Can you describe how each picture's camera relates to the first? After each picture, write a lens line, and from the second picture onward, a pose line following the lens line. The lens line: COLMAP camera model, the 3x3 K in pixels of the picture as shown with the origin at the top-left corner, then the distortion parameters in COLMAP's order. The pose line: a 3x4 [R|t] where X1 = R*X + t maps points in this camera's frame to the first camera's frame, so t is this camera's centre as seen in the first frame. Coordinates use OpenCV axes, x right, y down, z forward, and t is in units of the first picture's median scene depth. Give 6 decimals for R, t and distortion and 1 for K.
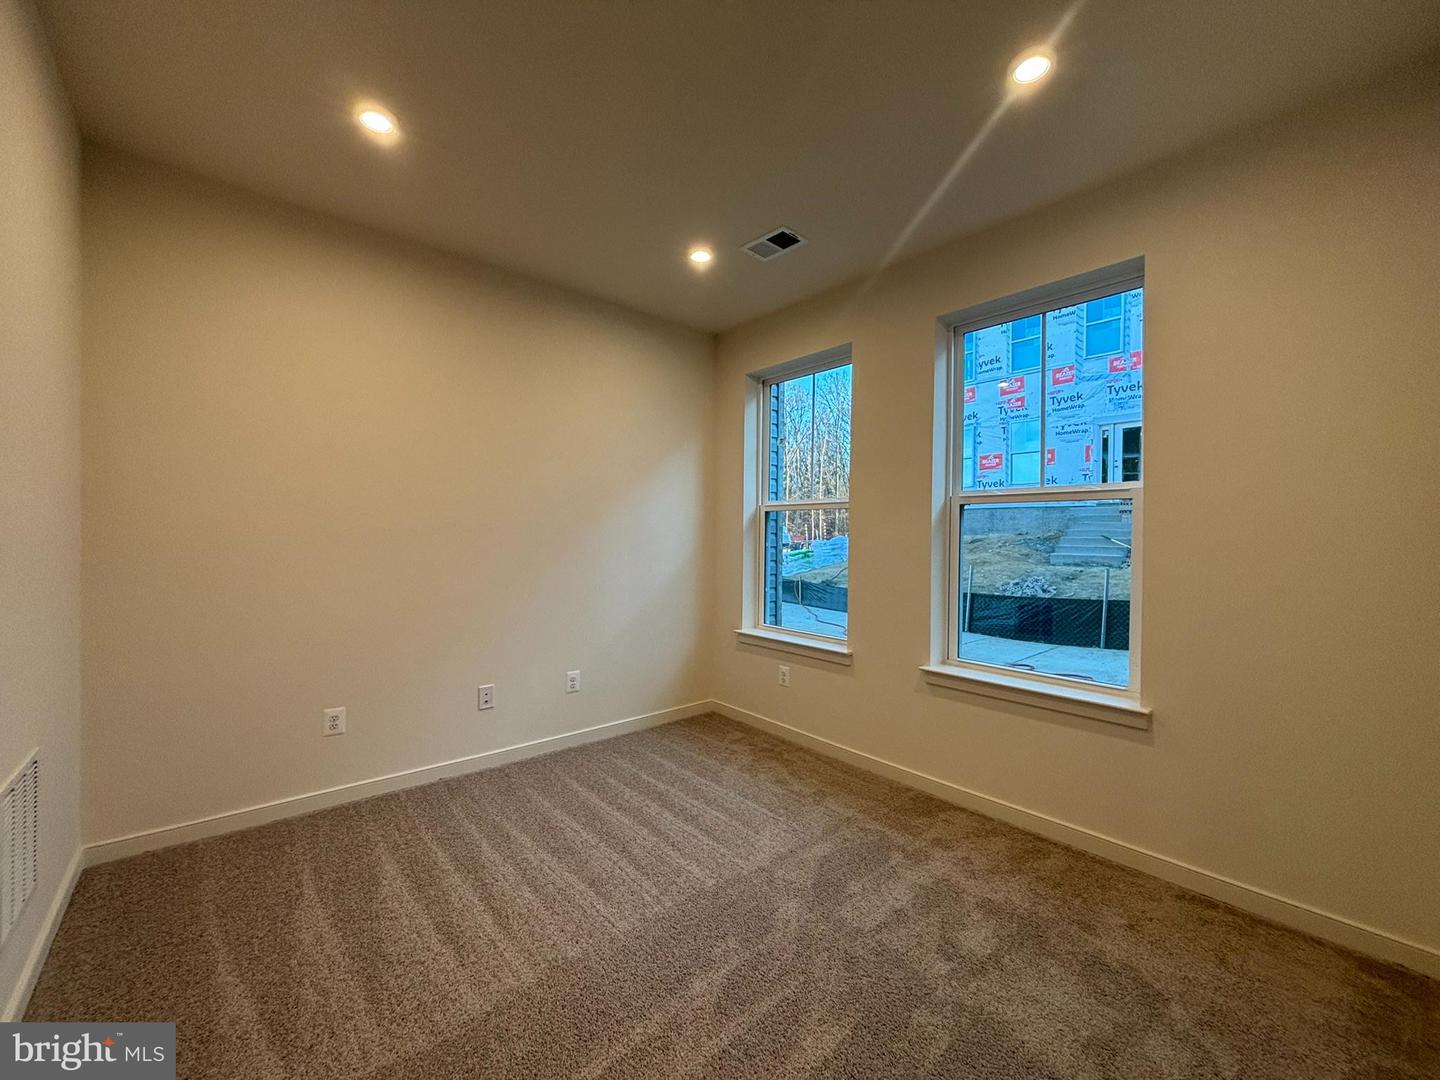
lens RADIAL K [[571.0, 0, 721.6], [0, 571.0, 538.6], [0, 0, 1]] dist [0.000135, -0.003800]
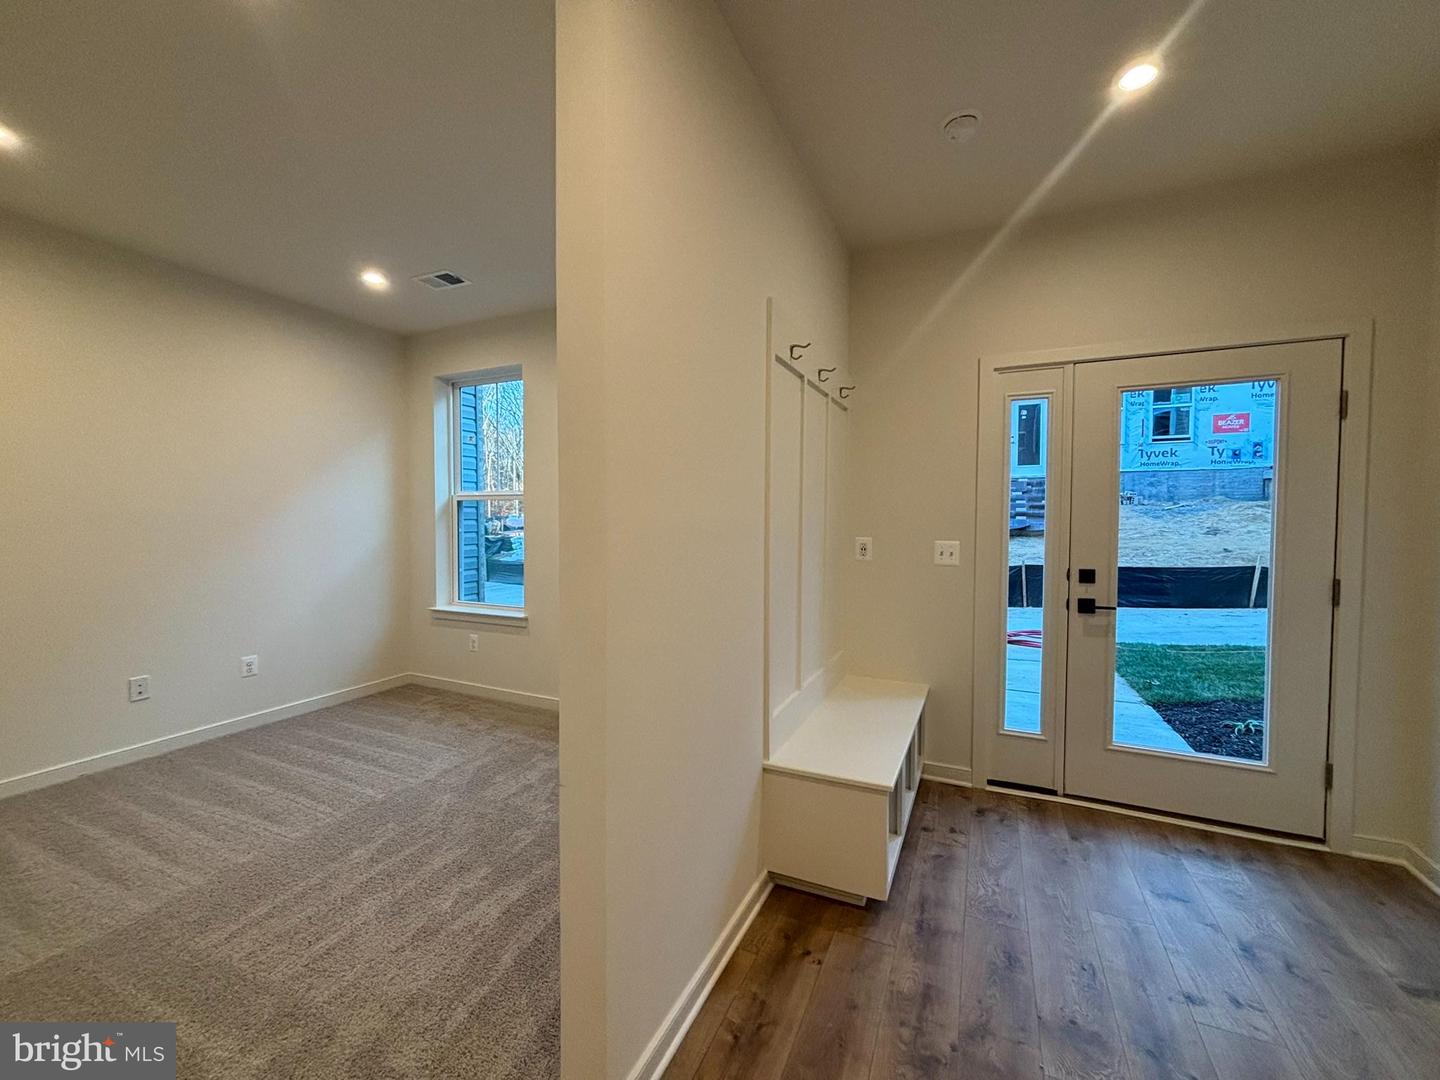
lens RADIAL K [[578.1, 0, 719.3], [0, 578.1, 537.0], [0, 0, 1]] dist [-0.015411, 0.009048]
pose [[0.914639, -0.021758, 0.403685, 0.115511], [0.009888, 0.999456, 0.031466, -0.008515], [-0.404150, -0.024789, 0.914357, -0.325768]]
